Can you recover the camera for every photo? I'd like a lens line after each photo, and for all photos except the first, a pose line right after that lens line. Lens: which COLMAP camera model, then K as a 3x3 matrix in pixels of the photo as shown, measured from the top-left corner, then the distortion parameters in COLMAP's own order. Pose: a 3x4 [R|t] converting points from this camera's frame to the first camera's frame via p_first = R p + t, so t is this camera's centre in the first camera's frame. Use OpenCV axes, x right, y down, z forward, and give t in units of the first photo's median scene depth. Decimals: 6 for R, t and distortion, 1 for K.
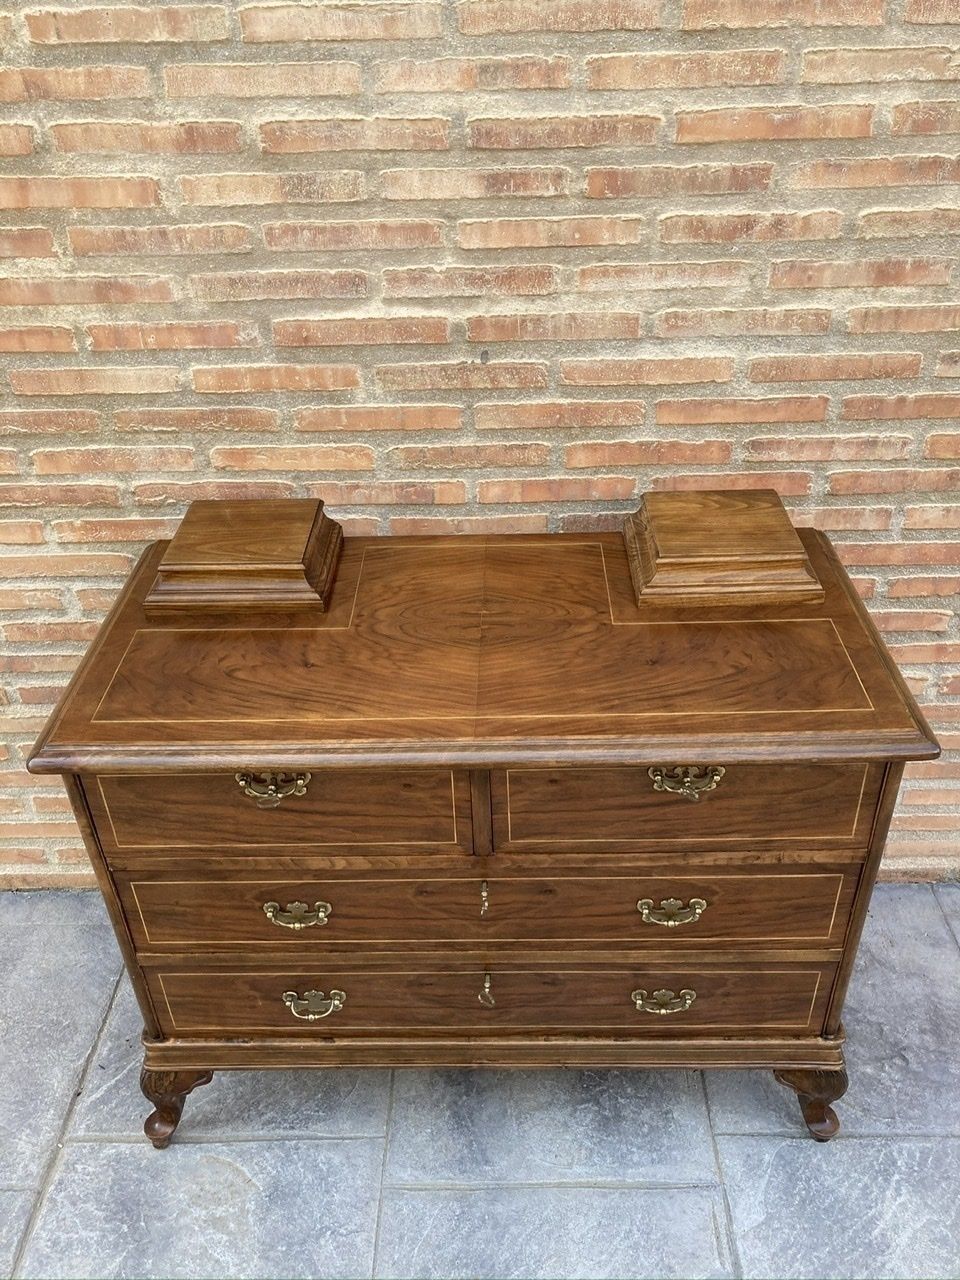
lens RADIAL K [[1065.1, 0, 479.1], [0, 1065.1, 634.2], [0, 0, 1]] dist [0.006205, 0.015041]
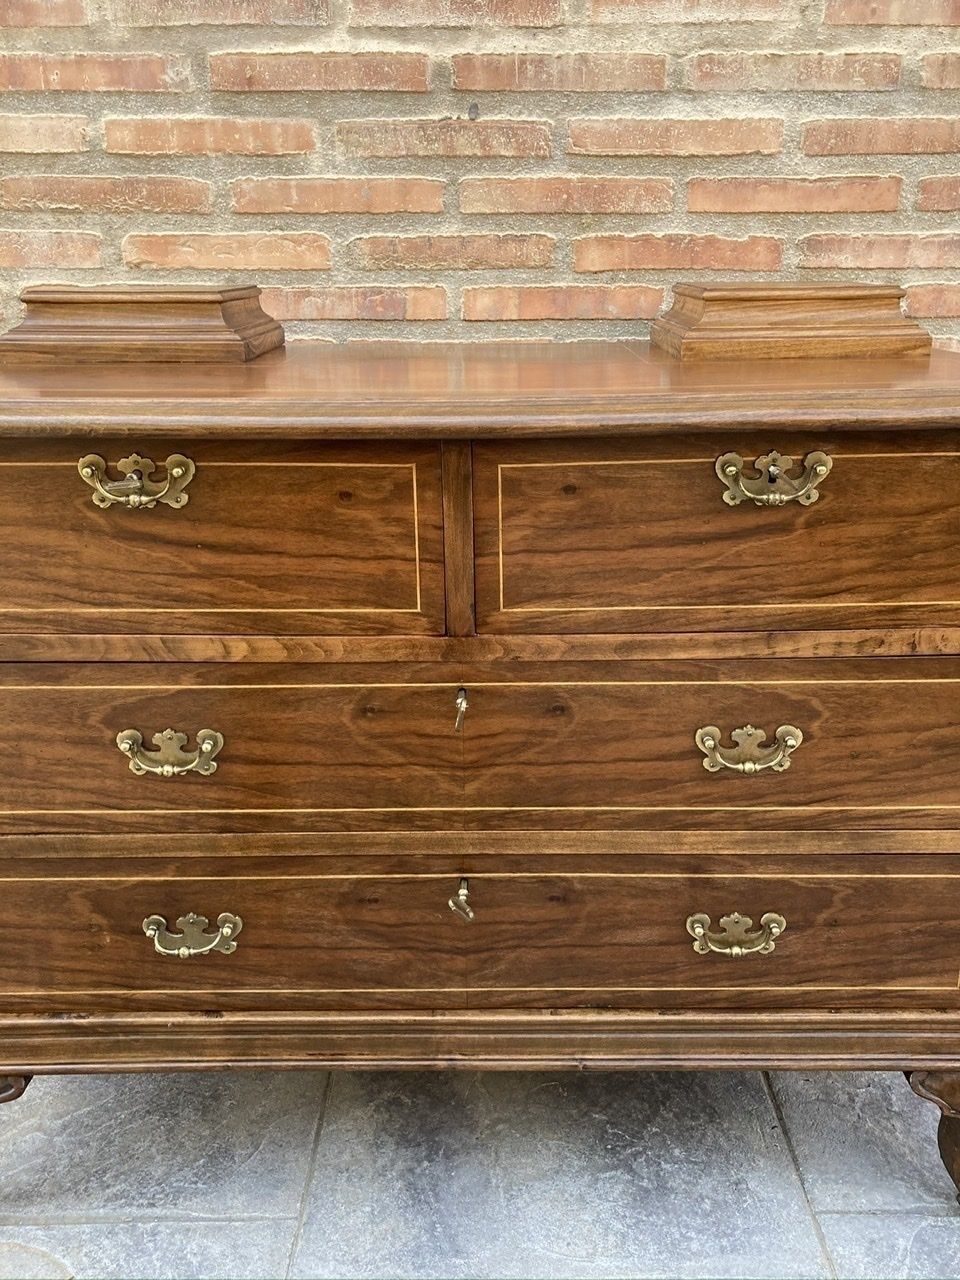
lens RADIAL K [[1065.1, 0, 490.2], [0, 1065.1, 633.5], [0, 0, 1]] dist [0.006205, 0.015041]
pose [[0.999624, 0.016953, 0.021545, 0.007167], [-0.010951, 0.967377, -0.253104, 0.323140], [-0.025133, 0.252773, 0.967199, 0.323710]]
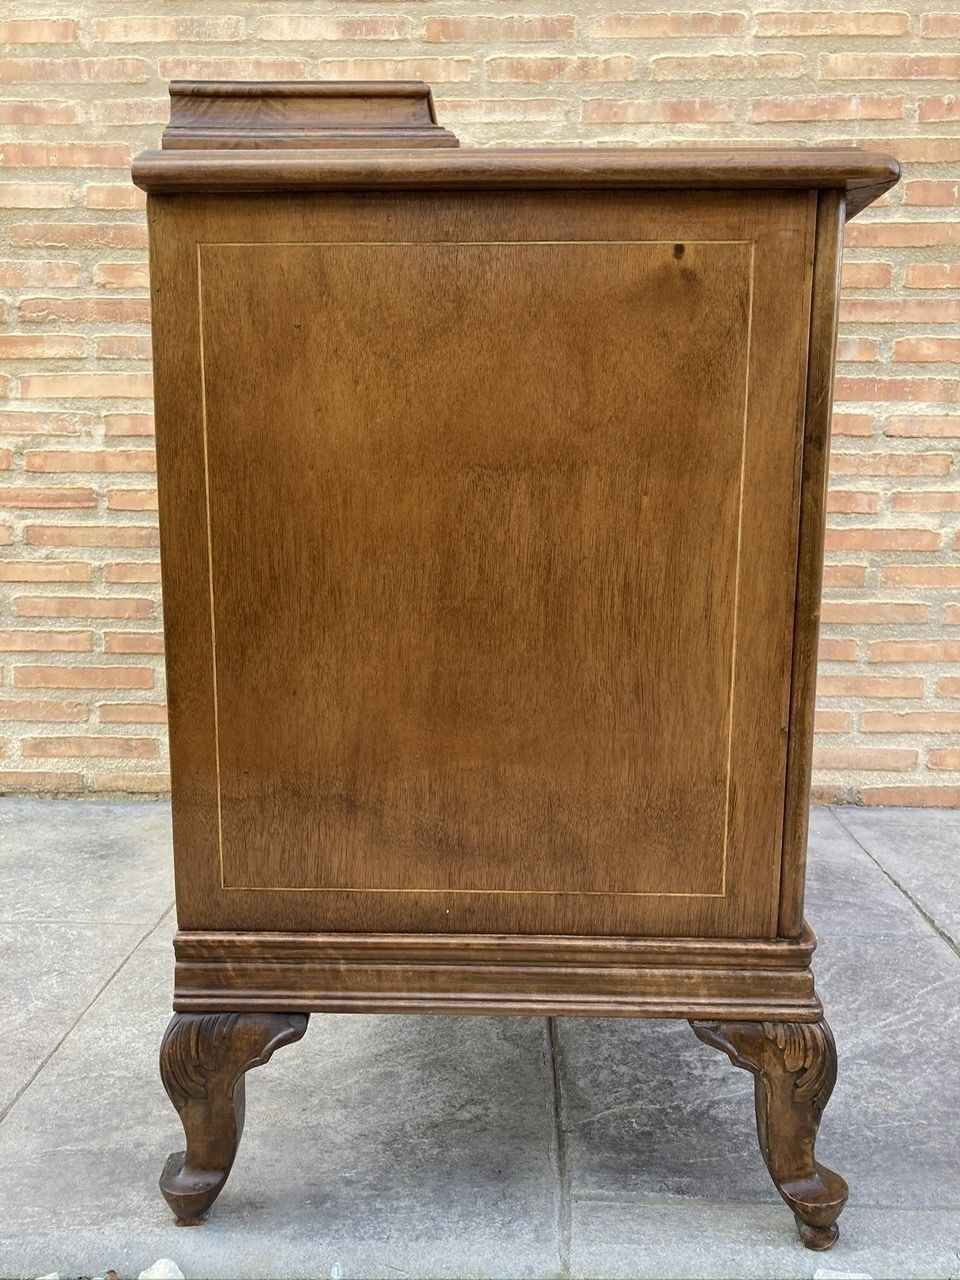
lens RADIAL K [[1065.1, 0, 485.3], [0, 1065.1, 638.8], [0, 0, 1]] dist [0.006205, 0.015041]
pose [[0.999467, 0.030382, -0.011904, 0.189762], [-0.032579, 0.908602, -0.416390, 0.664665], [-0.001835, 0.416557, 0.909108, 0.160502]]
